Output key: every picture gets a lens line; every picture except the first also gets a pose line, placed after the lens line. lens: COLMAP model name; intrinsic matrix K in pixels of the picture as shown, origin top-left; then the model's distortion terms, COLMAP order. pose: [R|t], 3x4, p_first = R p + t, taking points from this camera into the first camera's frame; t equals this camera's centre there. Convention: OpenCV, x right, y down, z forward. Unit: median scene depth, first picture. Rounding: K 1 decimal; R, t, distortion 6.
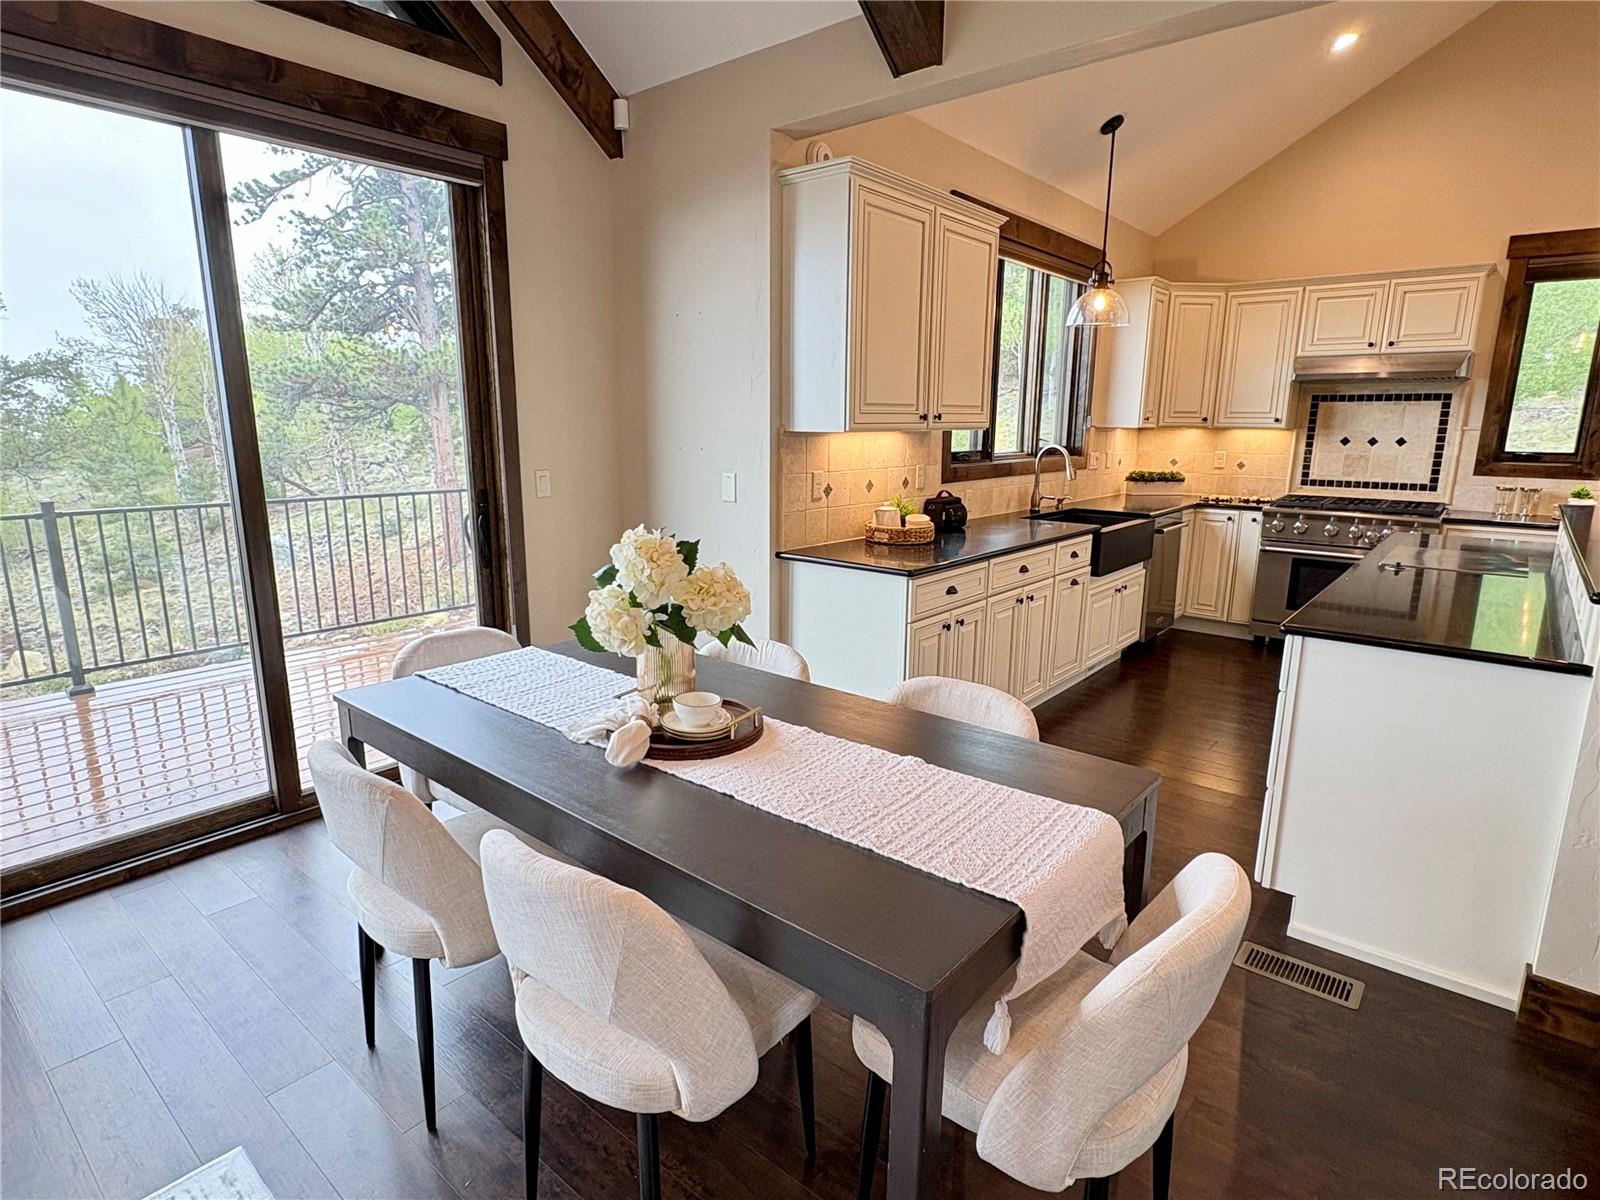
lens RADIAL K [[857.4, 0, 796.4], [0, 857.4, 603.4], [0, 0, 1]] dist [0.000308, -0.000183]
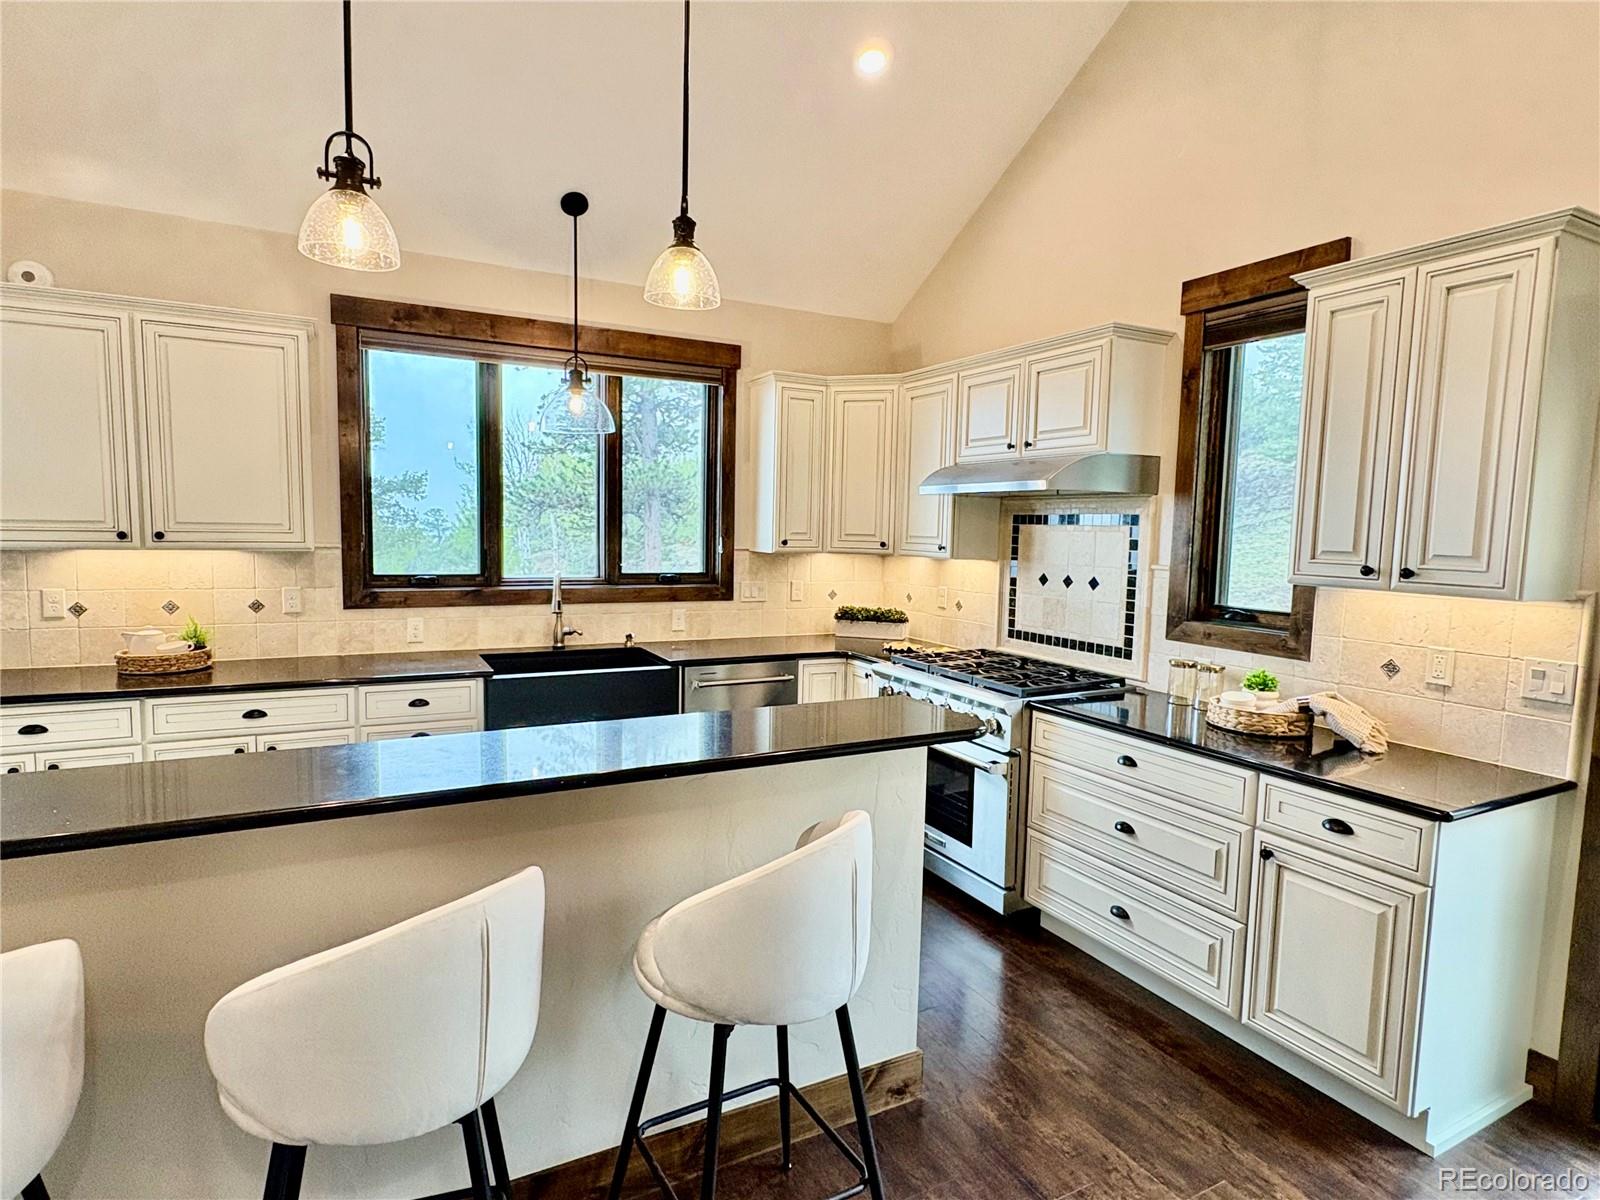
lens RADIAL K [[857.4, 0, 792.9], [0, 857.4, 604.3], [0, 0, 1]] dist [0.000308, -0.000183]
pose [[0.921853, 0.049451, -0.384371, 0.776251], [-0.097574, 0.989490, -0.106714, -0.078816], [0.375055, 0.135879, 0.916990, 0.298505]]
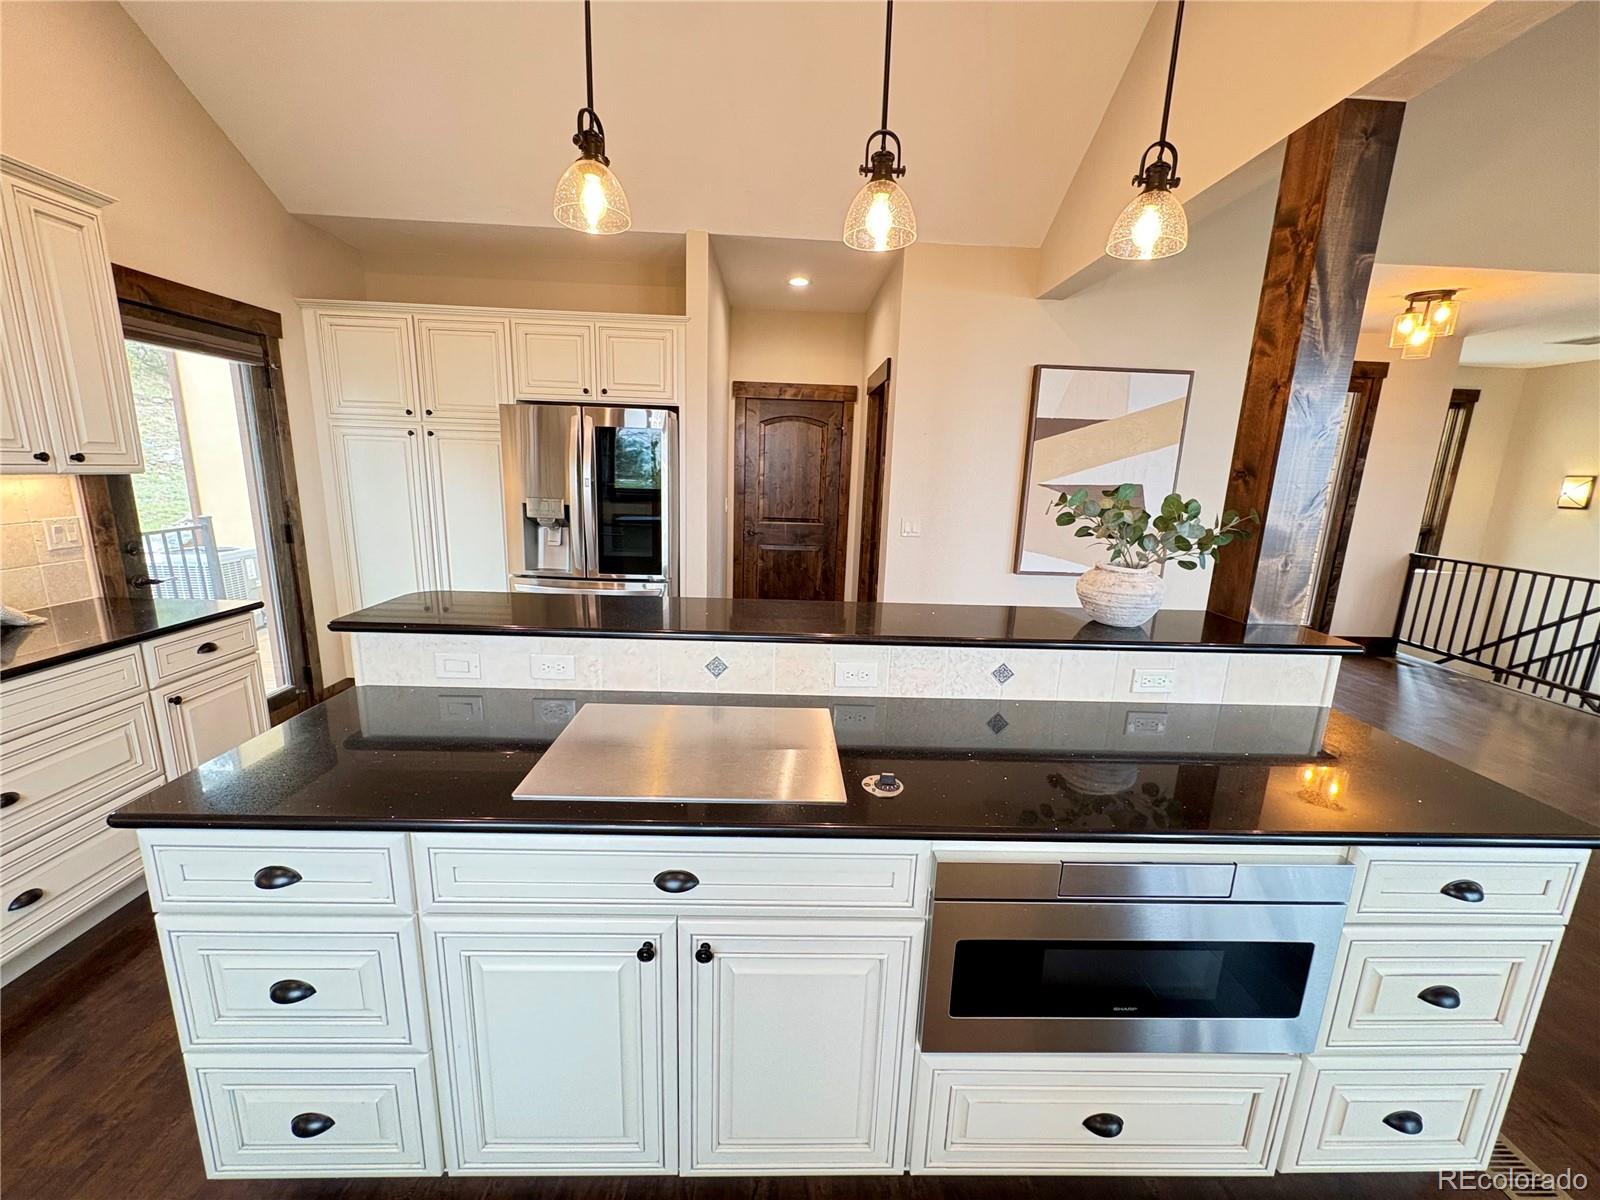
lens RADIAL K [[635.2, 0, 799.9], [0, 635.2, 600.5], [0, 0, 1]] dist [-0.000983, 0.000283]
pose [[-0.662241, -0.183542, 0.726463, 0.294000], [0.121594, 0.930359, 0.345901, -0.171960], [-0.739359, 0.317404, -0.593804, 0.751011]]
